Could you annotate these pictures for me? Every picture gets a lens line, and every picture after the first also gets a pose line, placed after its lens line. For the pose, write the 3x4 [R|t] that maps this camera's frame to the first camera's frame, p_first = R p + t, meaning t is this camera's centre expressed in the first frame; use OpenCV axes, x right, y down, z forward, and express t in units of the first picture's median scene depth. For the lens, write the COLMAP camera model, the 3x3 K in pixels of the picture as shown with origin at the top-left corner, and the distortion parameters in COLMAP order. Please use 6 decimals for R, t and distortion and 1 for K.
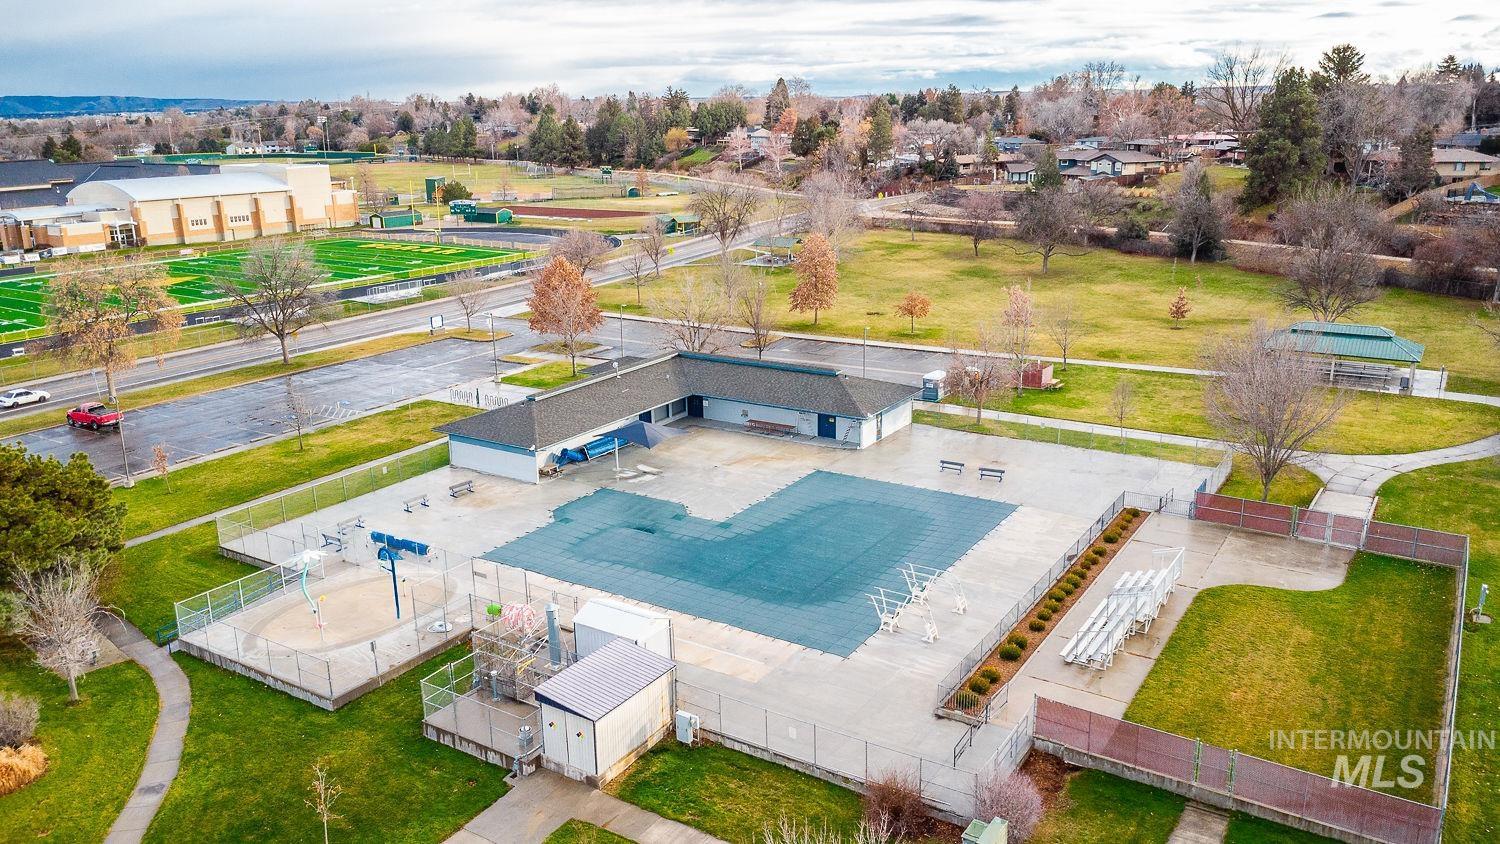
lens RADIAL K [[1060.5, 0, 757.5], [0, 1060.5, 419.1], [0, 0, 1]] dist [0.045230, -0.065817]
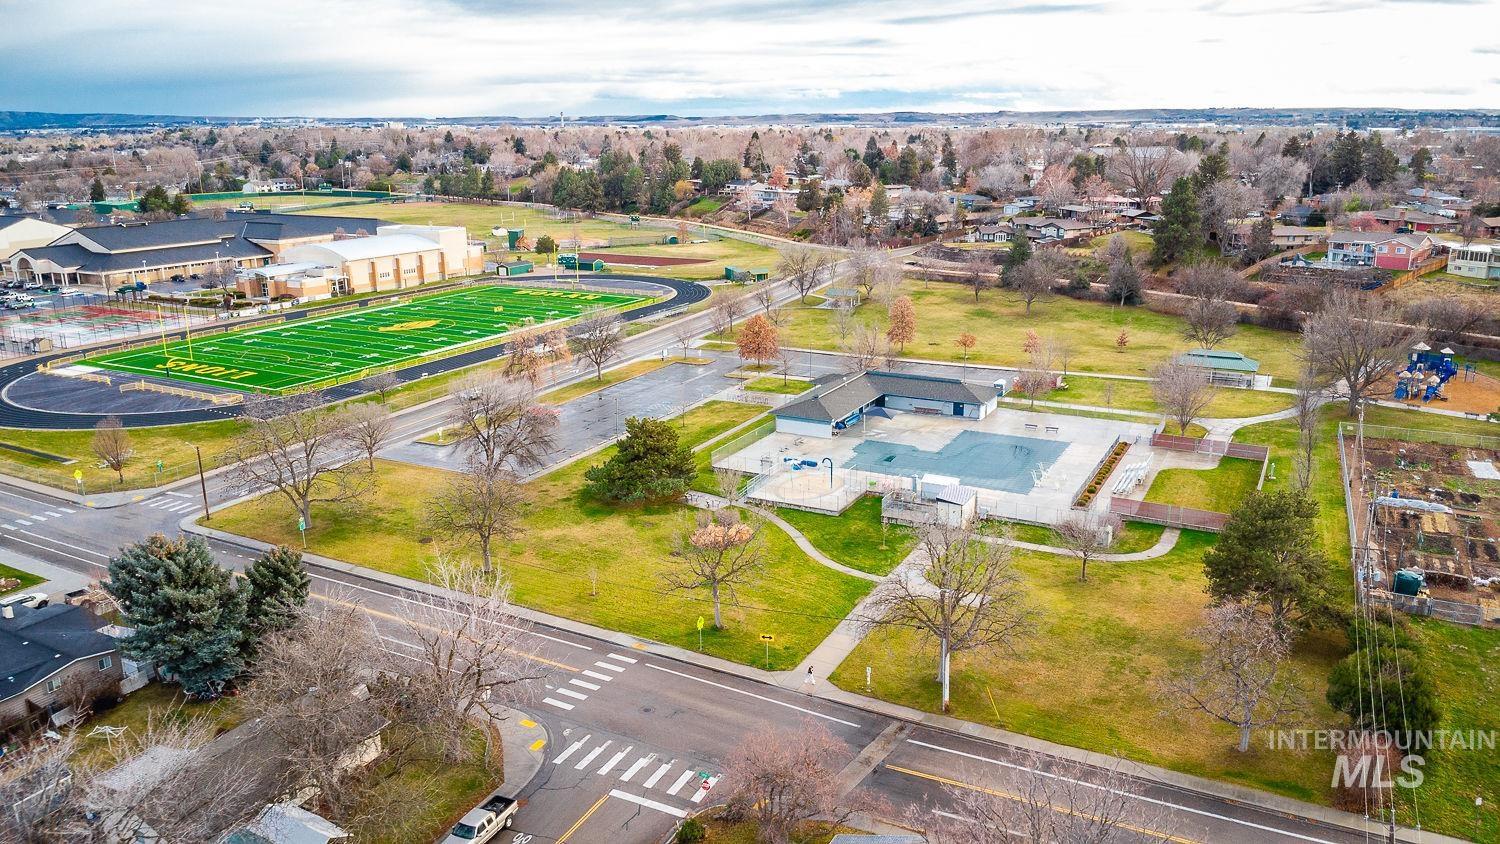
lens RADIAL K [[1060.5, 0, 757.5], [0, 1060.5, 419.1], [0, 0, 1]] dist [0.045230, -0.065817]
pose [[0.995787, -0.017401, 0.090025, -0.281443], [0.018301, 0.999790, -0.009183, 0.021151], [-0.089846, 0.010792, 0.995897, -0.525170]]
